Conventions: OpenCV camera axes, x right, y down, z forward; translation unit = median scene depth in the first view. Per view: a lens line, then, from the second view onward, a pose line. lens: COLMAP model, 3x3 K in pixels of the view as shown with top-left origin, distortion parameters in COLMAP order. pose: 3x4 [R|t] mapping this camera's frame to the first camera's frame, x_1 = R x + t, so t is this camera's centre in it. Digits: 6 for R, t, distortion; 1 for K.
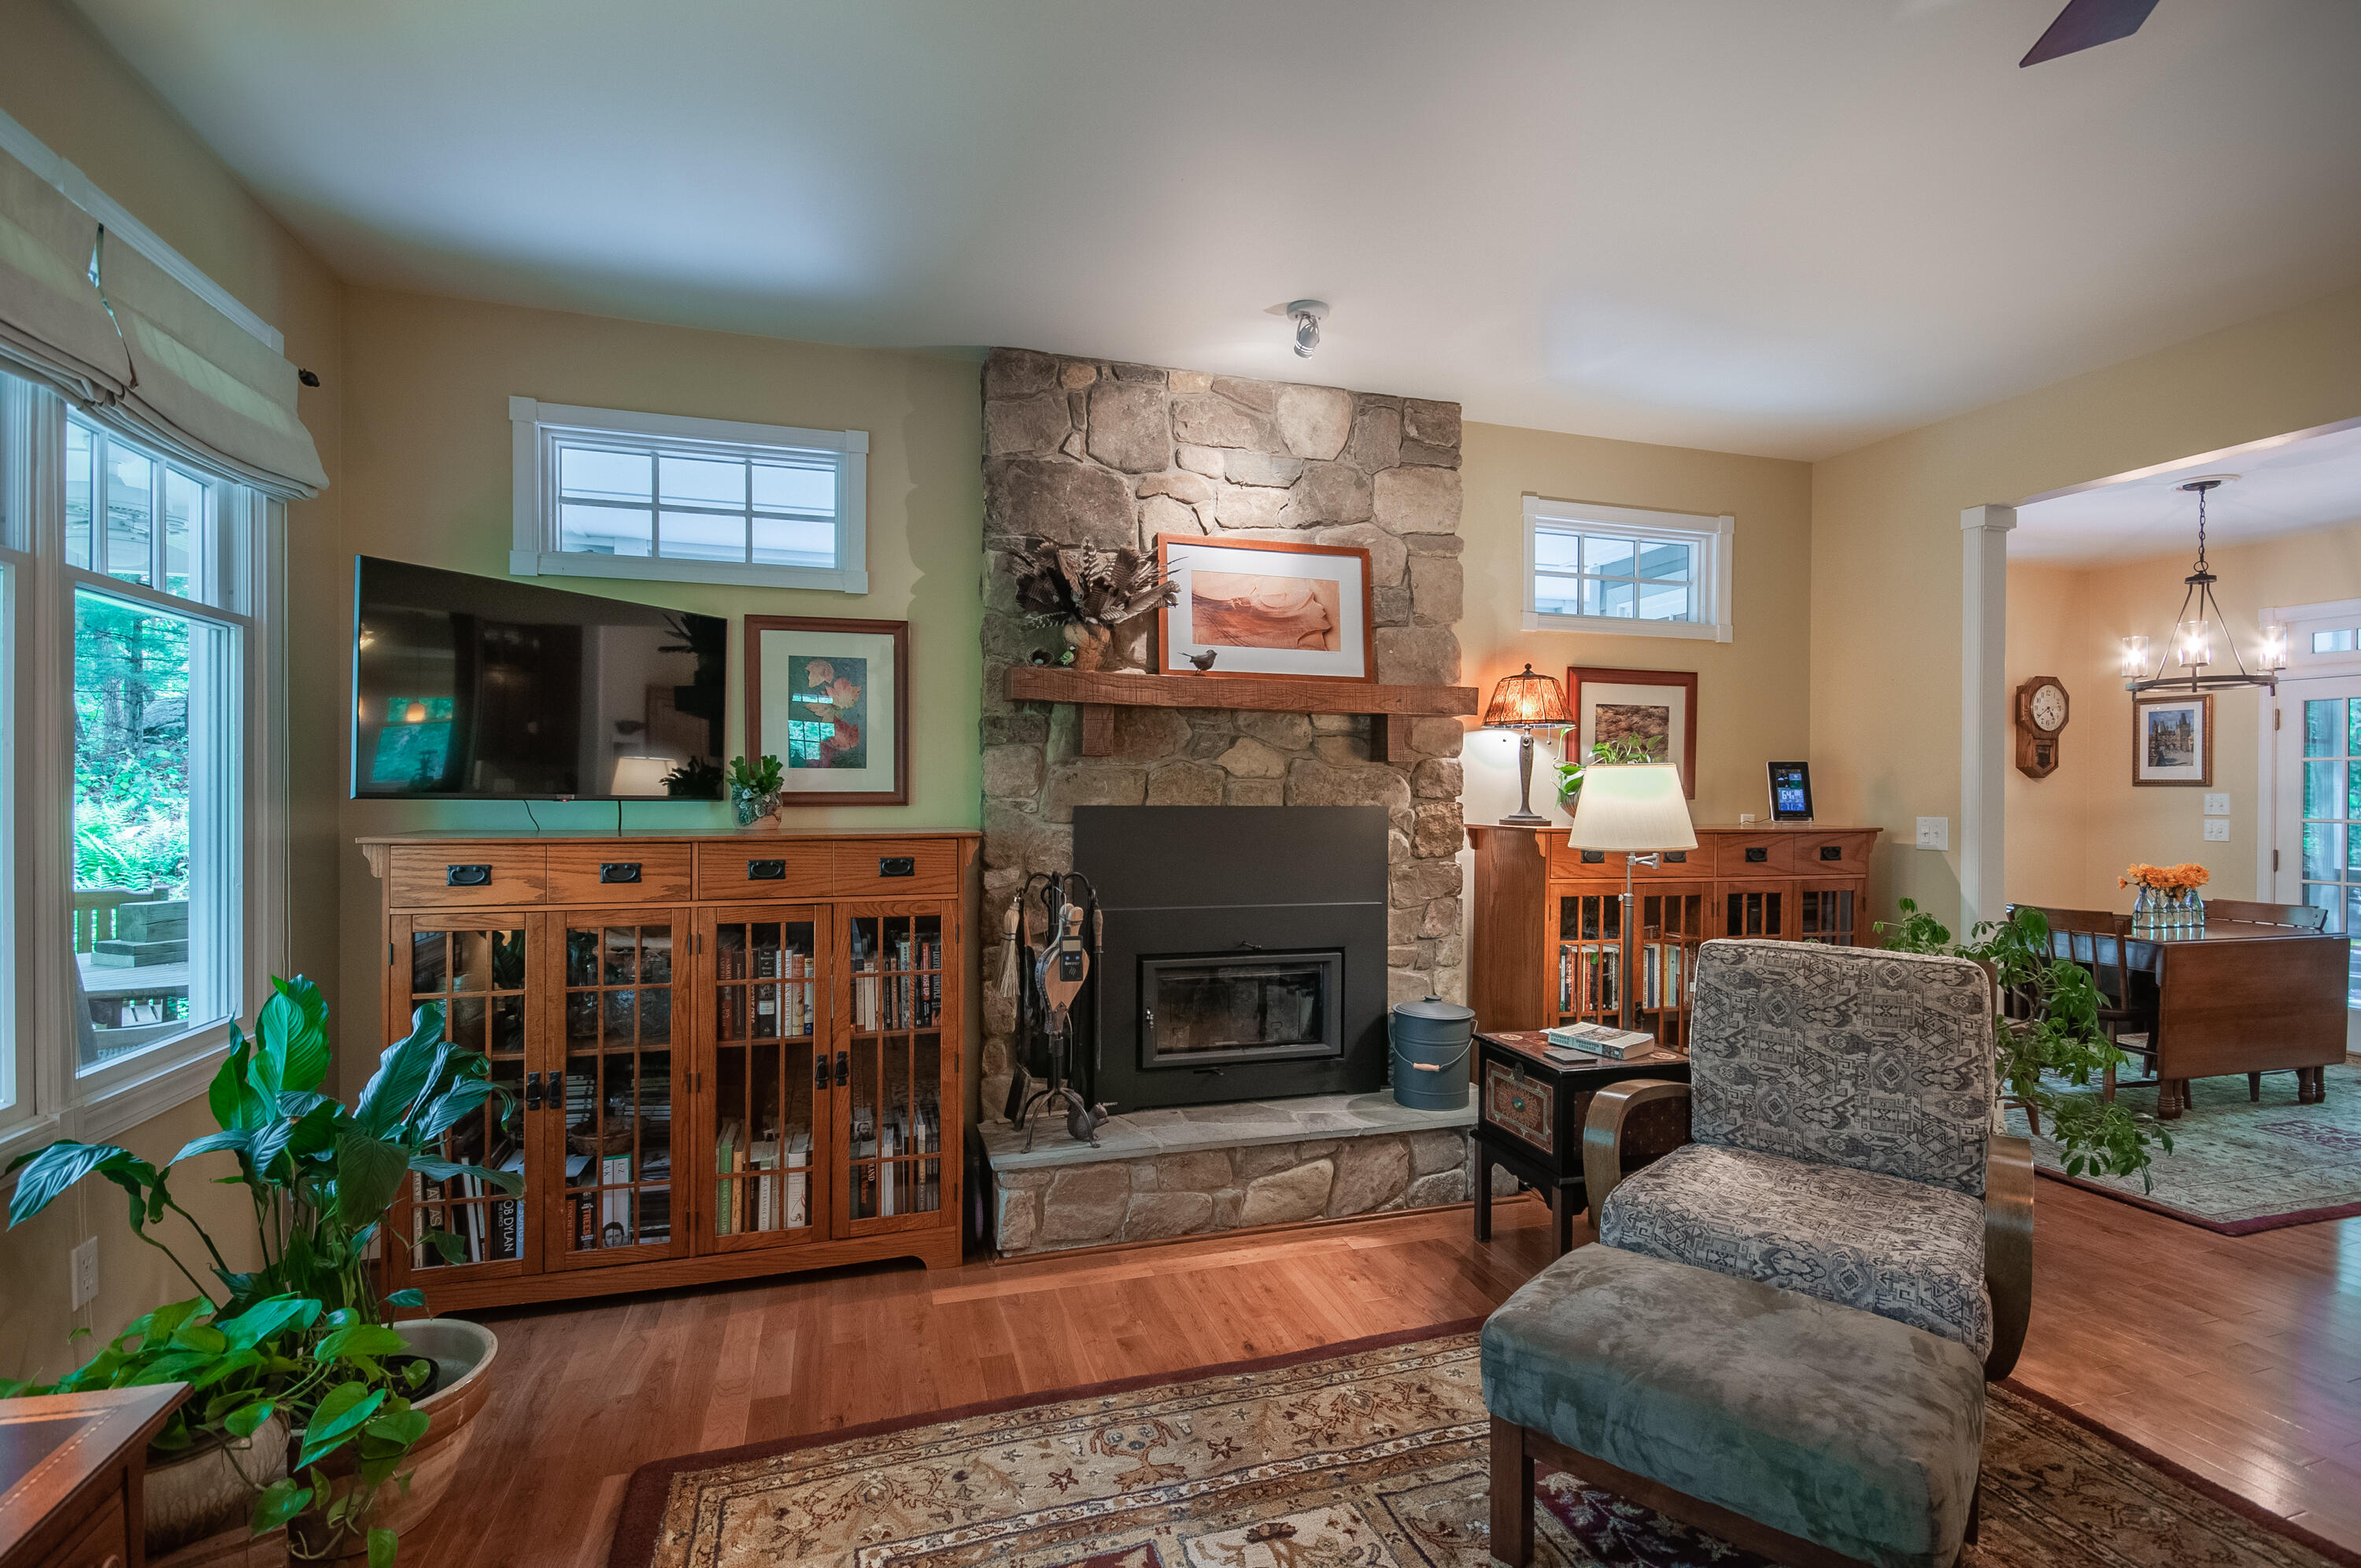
lens RADIAL K [[1107.2, 0, 1205.8], [0, 1107.2, 795.6], [0, 0, 1]] dist [0.006266, 0.000832]
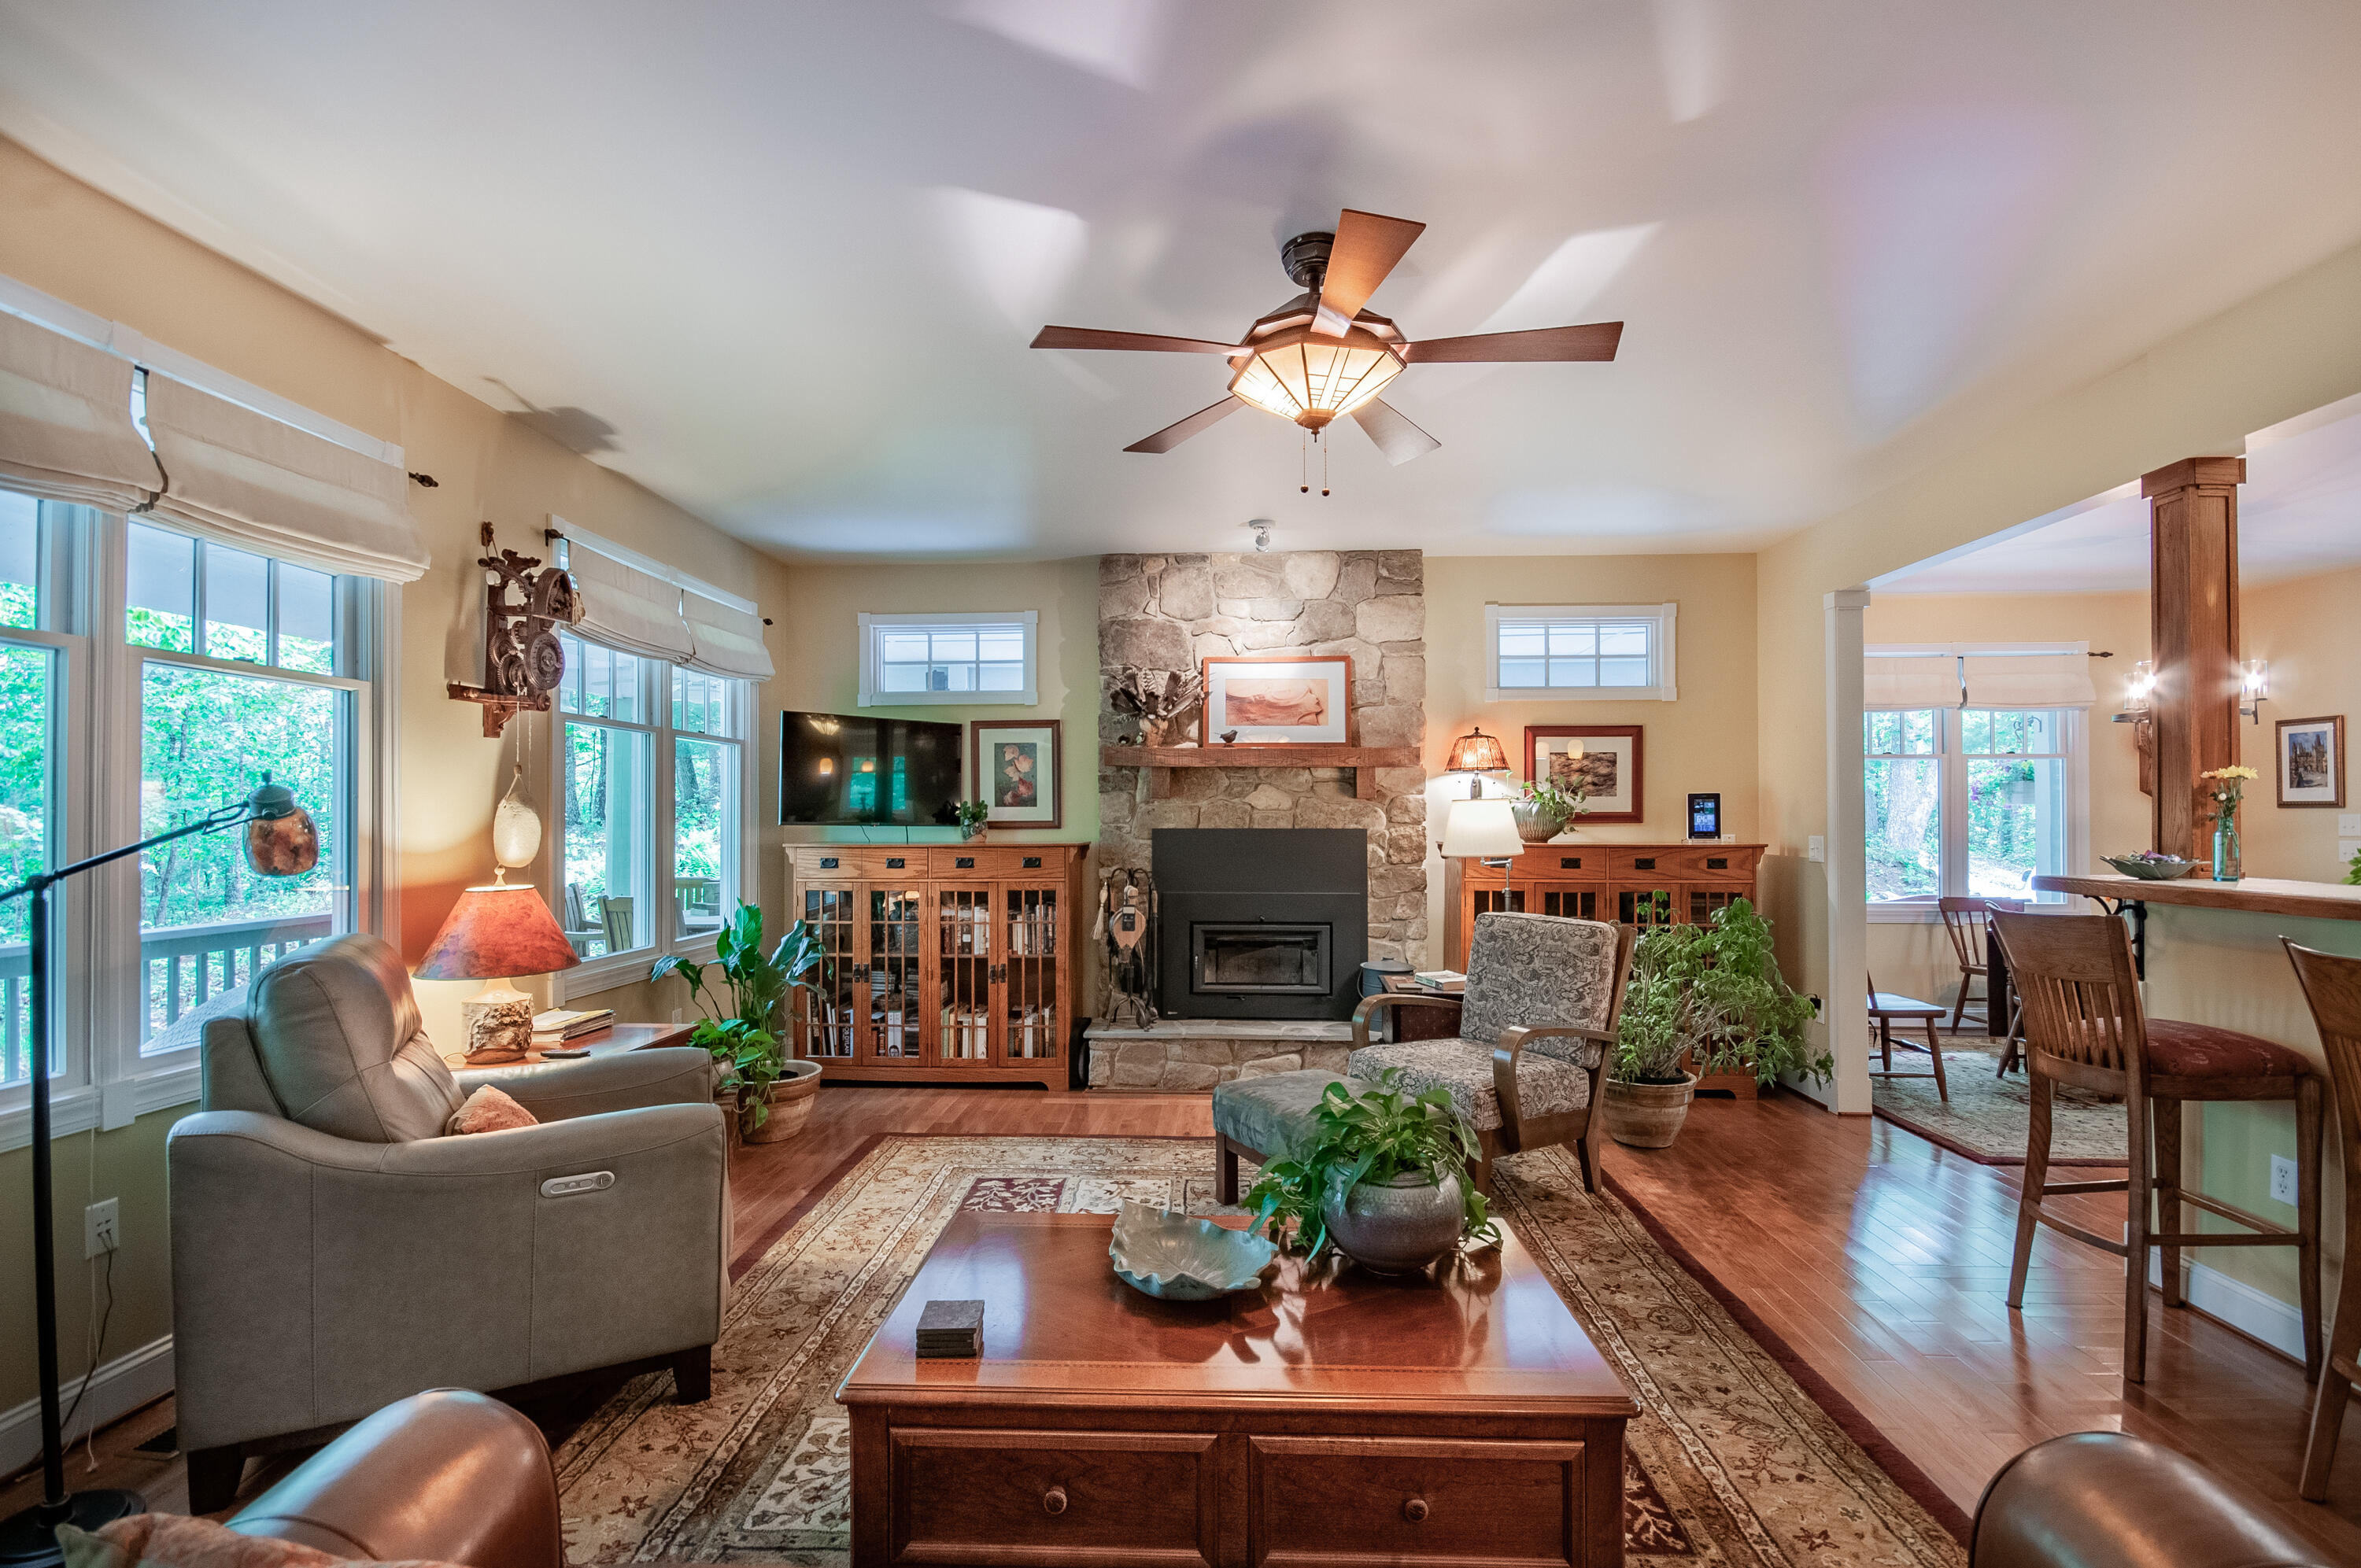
lens RADIAL K [[1057.3, 0, 1192.1], [0, 1057.3, 805.1], [0, 0, 1]] dist [0.001044, -0.001824]
pose [[0.937516, -0.010520, -0.347782, 0.481019], [0.004627, 0.999831, -0.017772, 0.002777], [0.347910, 0.015052, 0.937407, -0.441348]]
